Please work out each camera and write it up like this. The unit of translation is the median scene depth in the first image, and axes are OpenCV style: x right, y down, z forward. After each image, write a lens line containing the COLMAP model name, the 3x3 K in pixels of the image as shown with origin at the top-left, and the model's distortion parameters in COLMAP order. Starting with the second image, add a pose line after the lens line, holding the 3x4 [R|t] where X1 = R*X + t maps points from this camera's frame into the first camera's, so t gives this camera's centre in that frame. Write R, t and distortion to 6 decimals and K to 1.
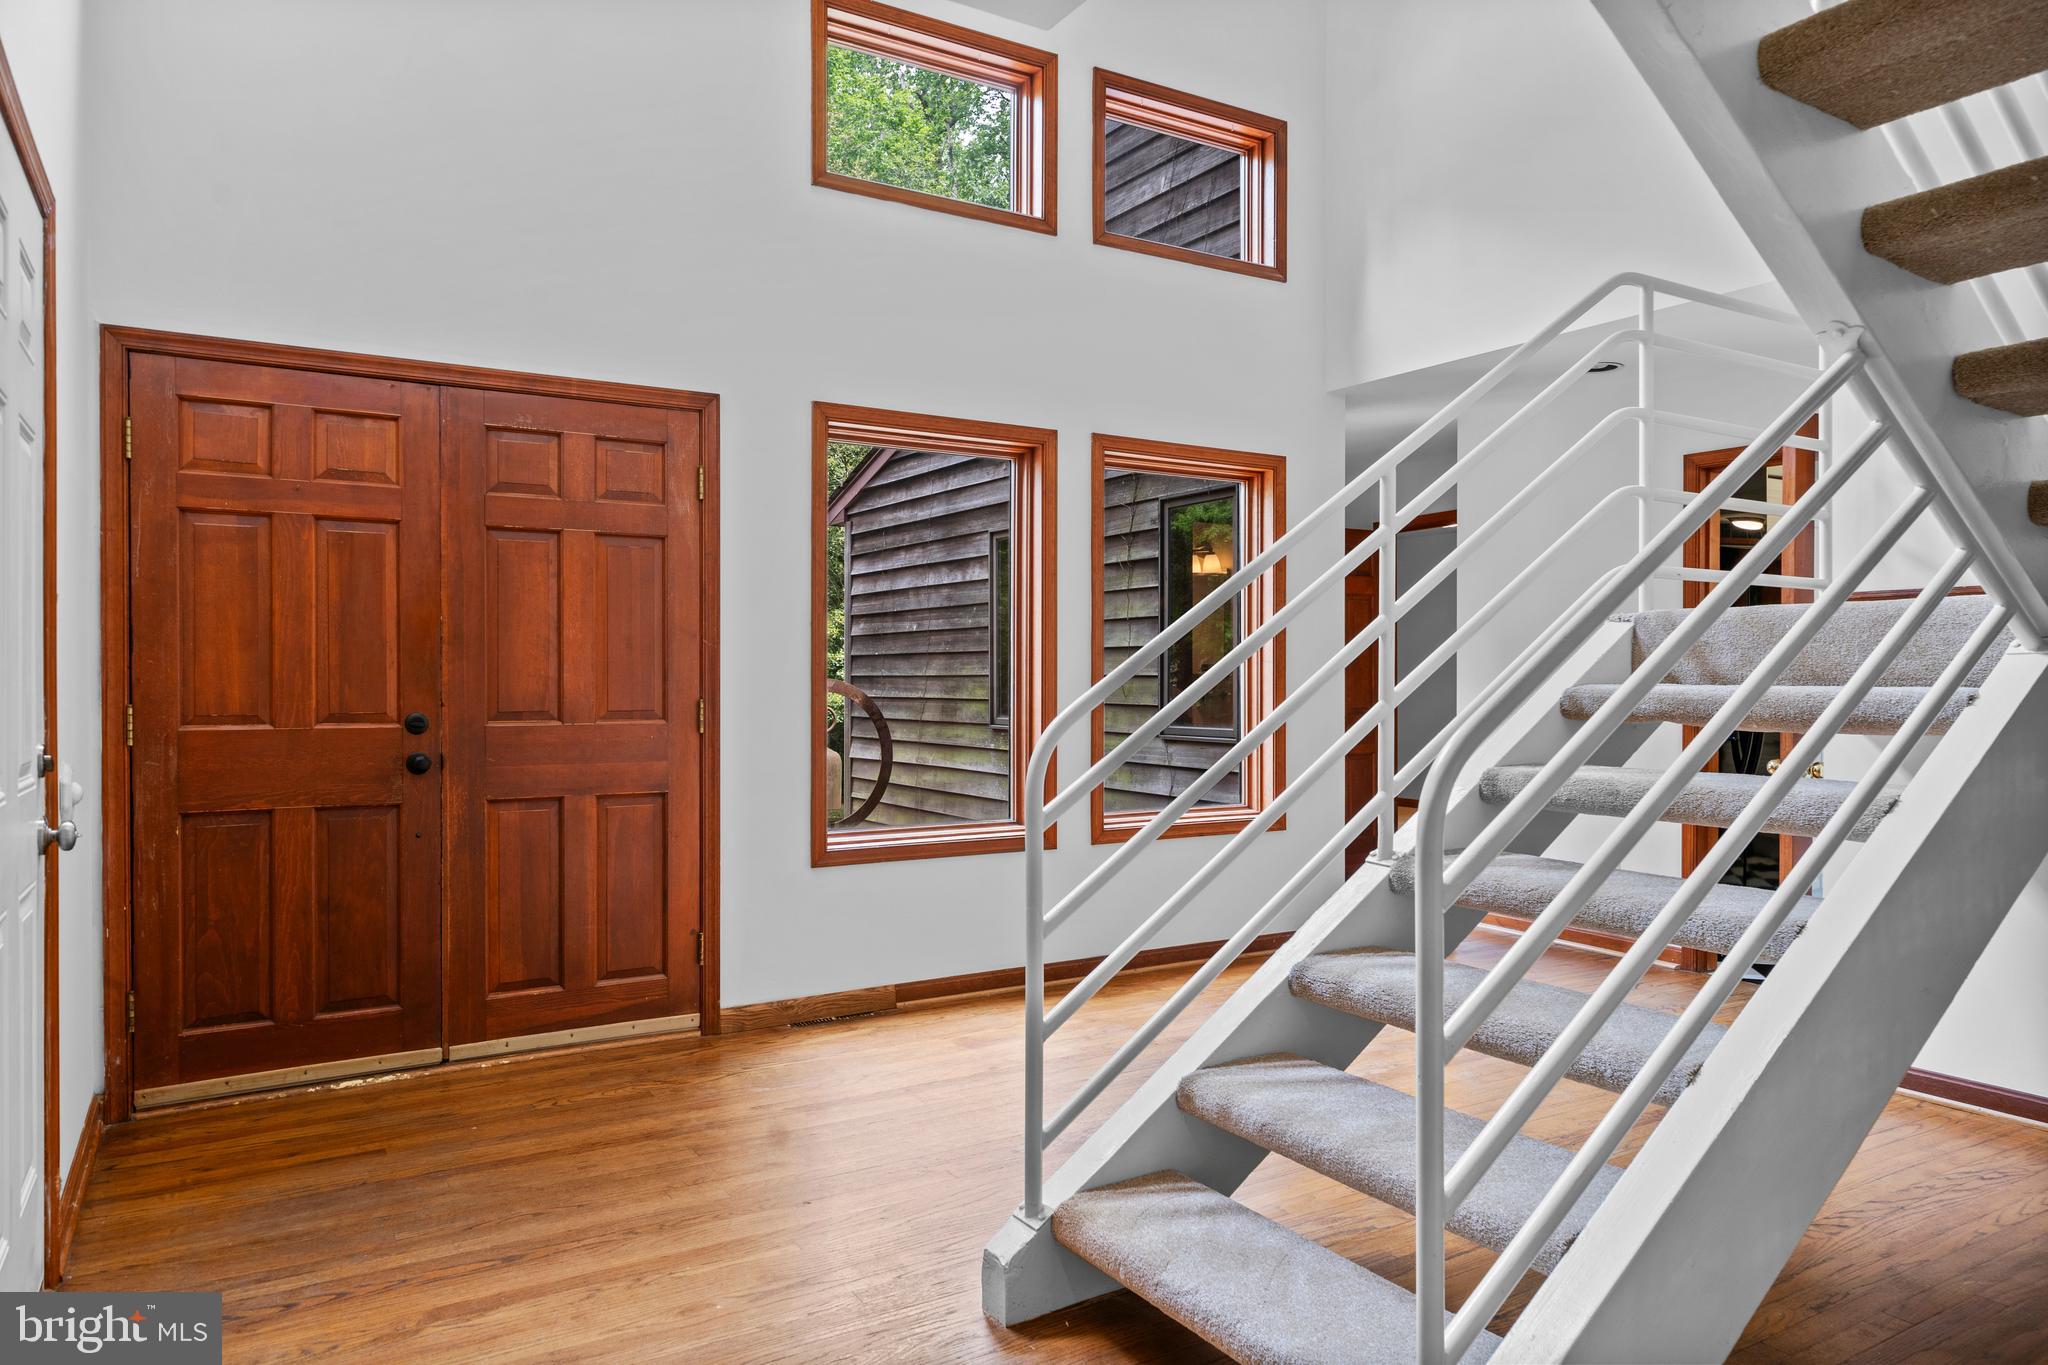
lens RADIAL K [[1334.3, 0, 1024.0], [0, 1334.3, 682.5], [0, 0, 1]] dist [0.001451, -0.000662]
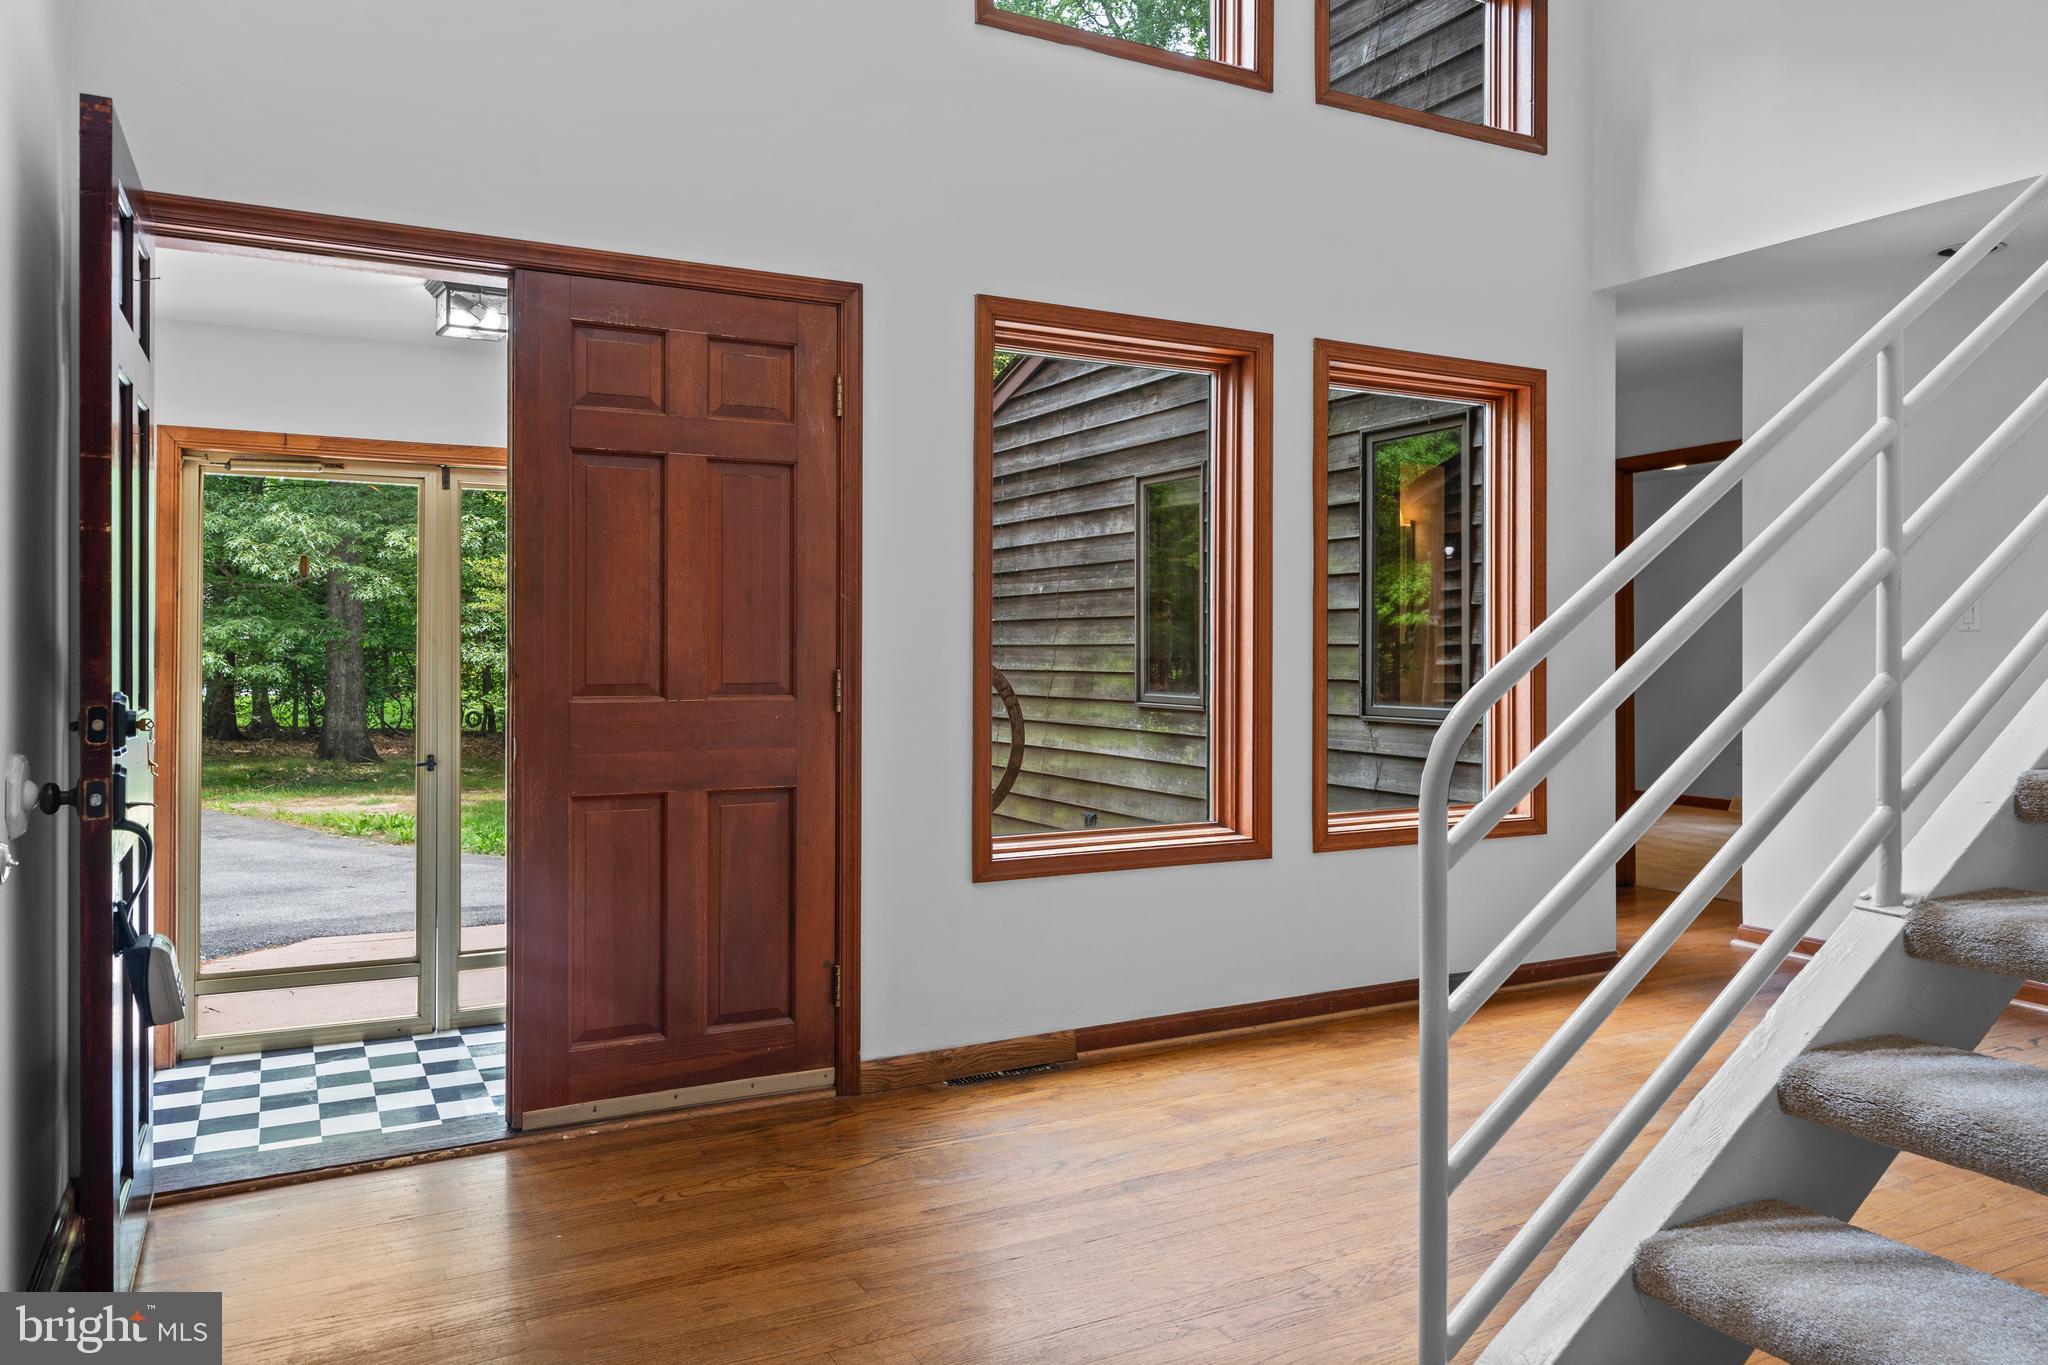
lens RADIAL K [[1465.3, 0, 1084.0], [0, 1465.3, 646.3], [0, 0, 1]] dist [0.004392, 0.005324]
pose [[0.999509, 0.002836, -0.031206, -0.069902], [-0.003013, 0.999980, -0.005647, 0.003315], [0.031190, 0.005739, 0.999497, 0.138212]]
